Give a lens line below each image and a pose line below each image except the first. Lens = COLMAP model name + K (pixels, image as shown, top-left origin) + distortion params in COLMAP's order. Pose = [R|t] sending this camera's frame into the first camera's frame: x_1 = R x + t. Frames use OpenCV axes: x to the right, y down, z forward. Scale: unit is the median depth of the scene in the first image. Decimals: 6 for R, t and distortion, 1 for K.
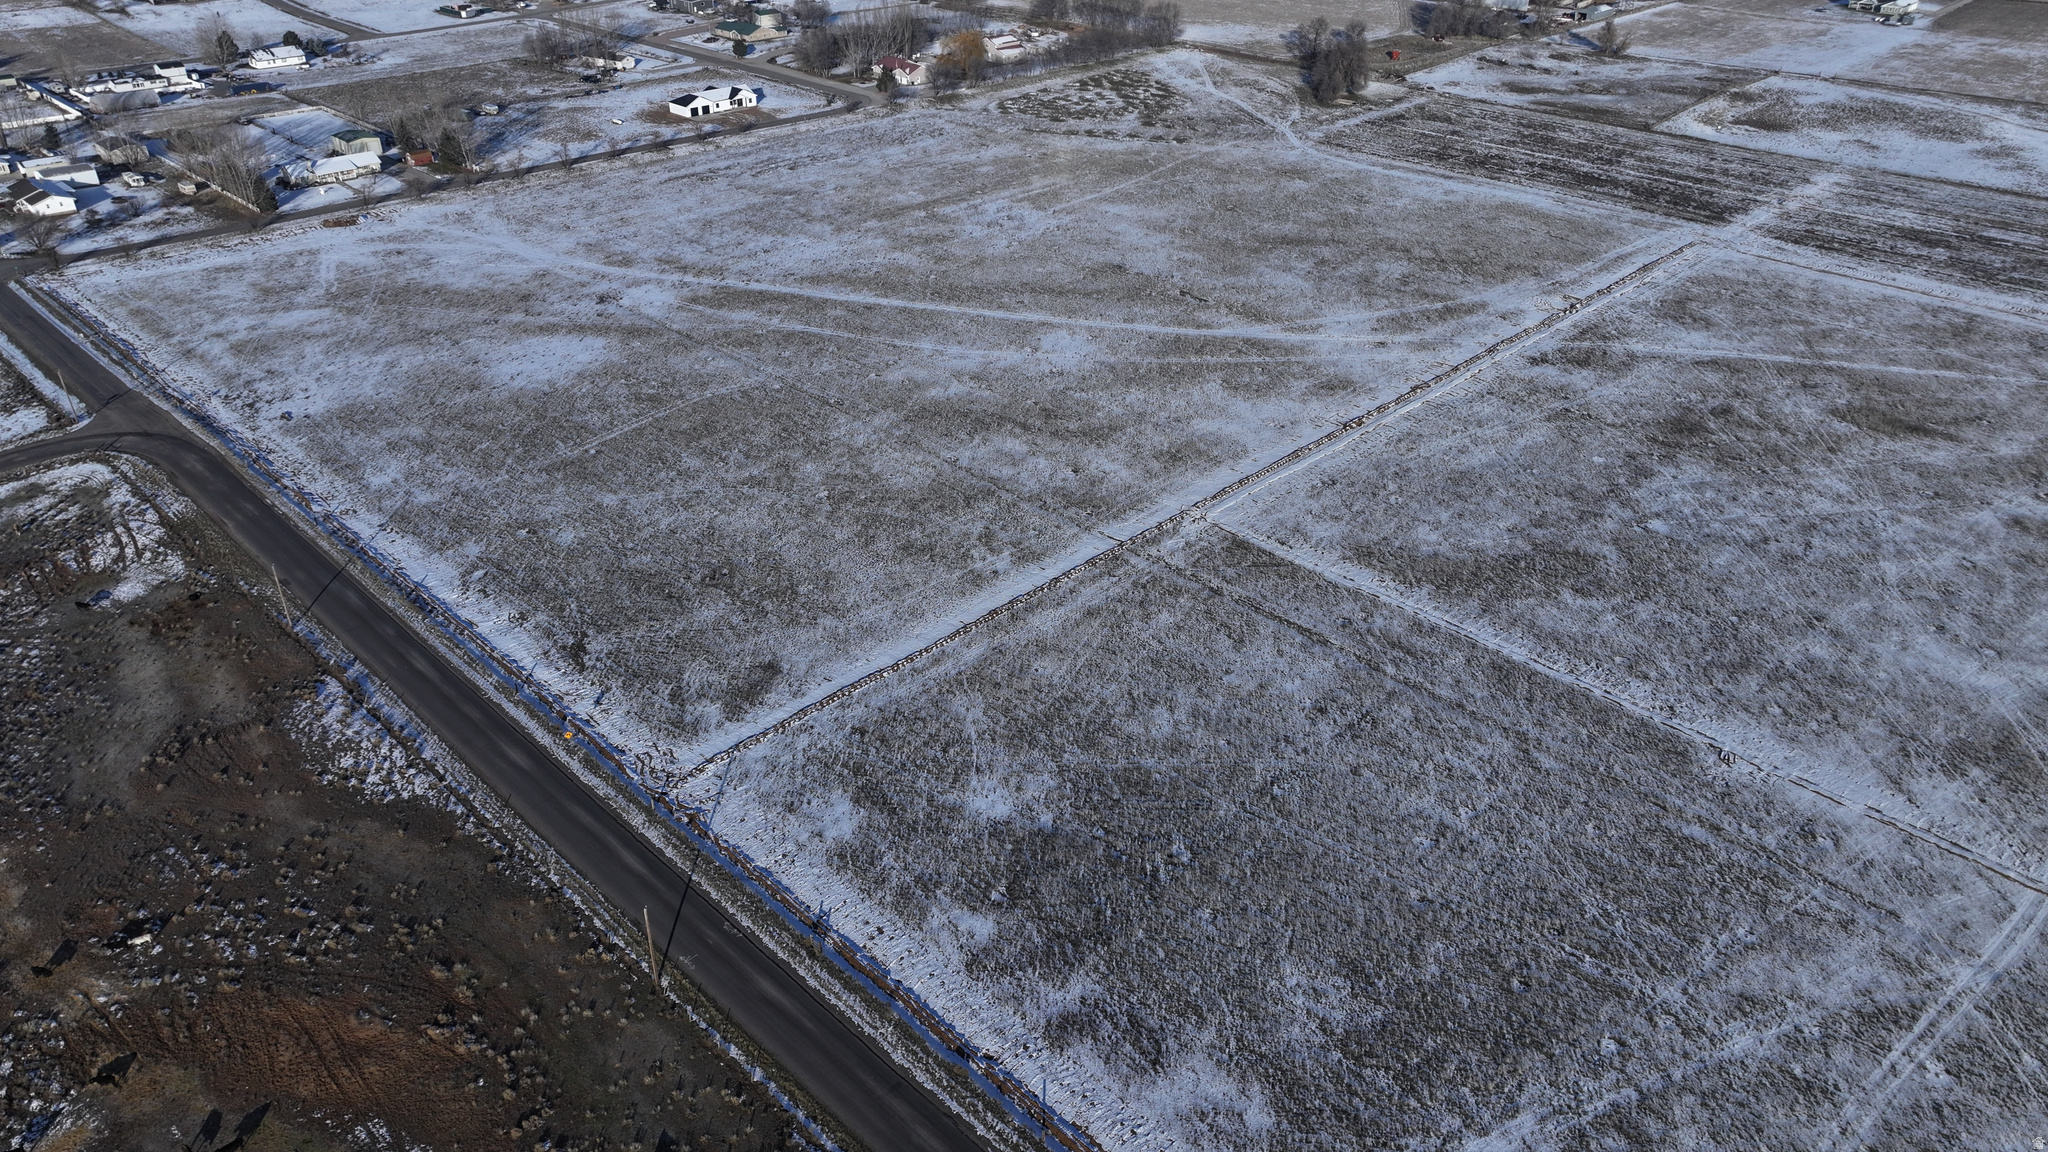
lens RADIAL K [[1434.1, 0, 1021.2], [0, 1434.1, 581.7], [0, 0, 1]] dist [-0.004697, 0.025067]
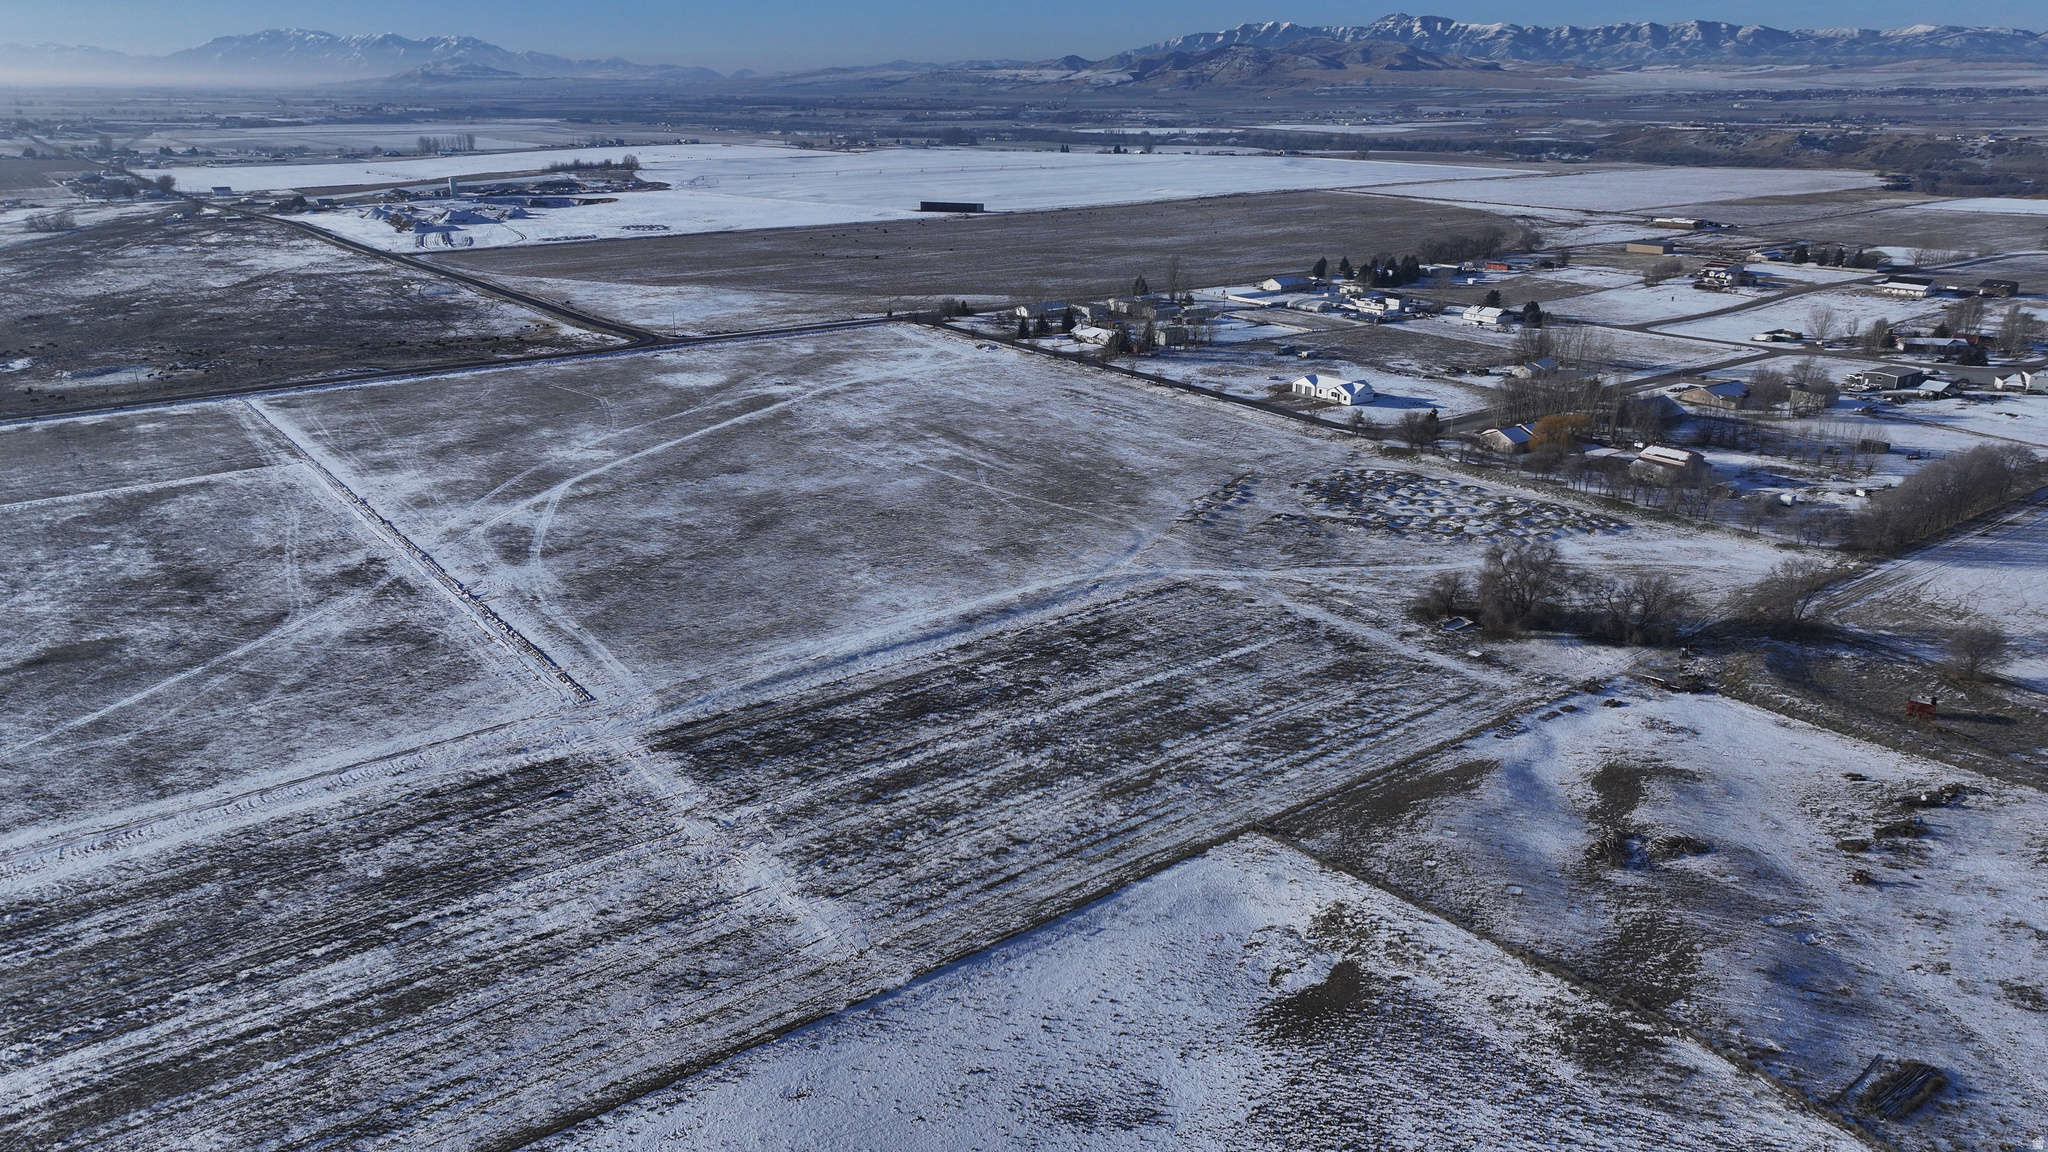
lens RADIAL K [[1434.1, 0, 1021.2], [0, 1434.1, 581.7], [0, 0, 1]] dist [-0.004697, 0.025067]
pose [[-0.142770, 0.328512, -0.933647, 1.308936], [-0.507797, 0.785385, 0.353995, -0.774769], [0.849564, 0.524643, 0.054688, 1.356799]]
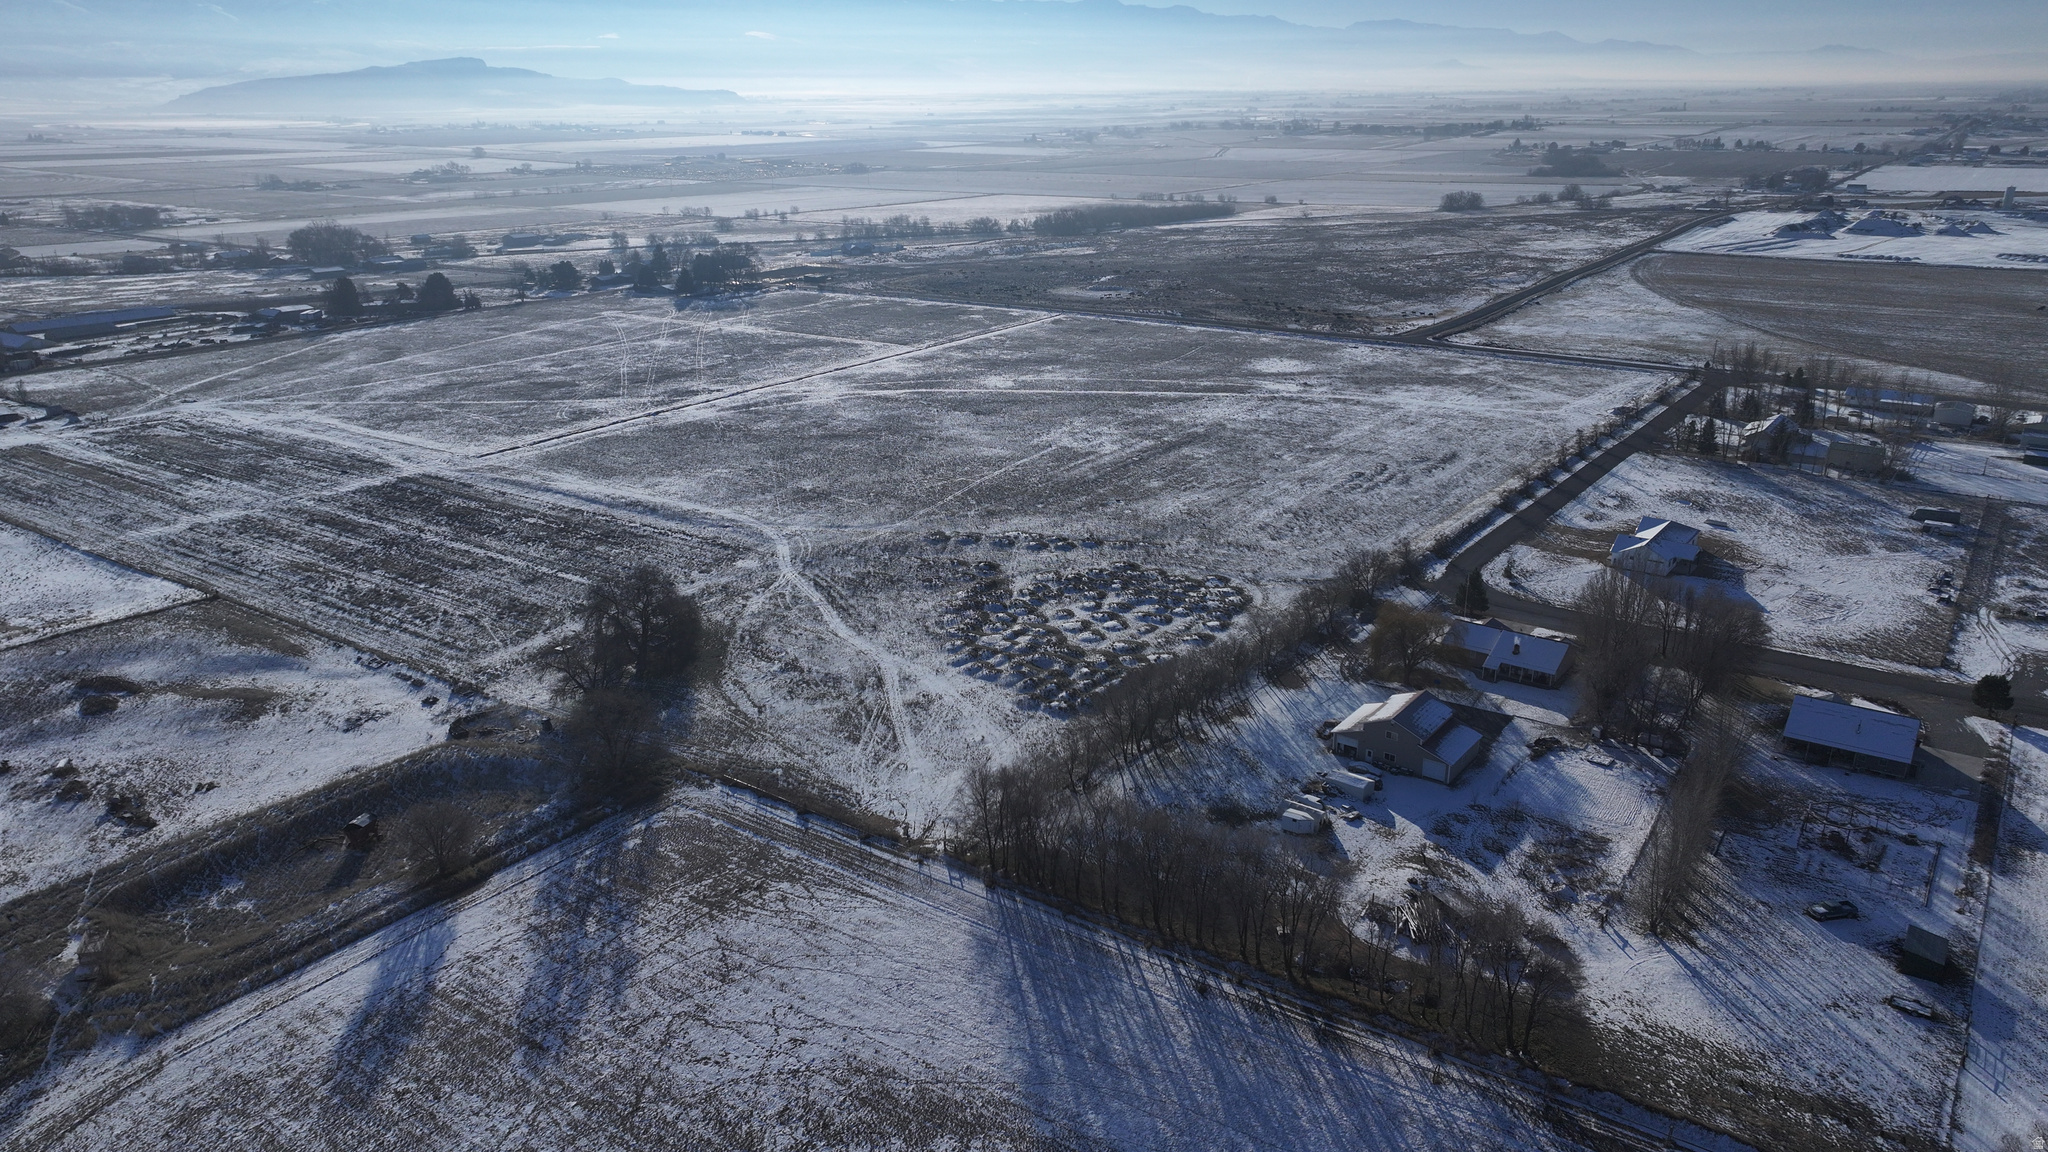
lens RADIAL K [[1434.1, 0, 1021.2], [0, 1434.1, 581.7], [0, 0, 1]] dist [-0.004697, 0.025067]
pose [[-0.985640, 0.059653, -0.157973, 0.284808], [-0.082947, 0.643837, 0.760654, -1.302897], [0.147084, 0.762834, -0.629643, 2.257945]]
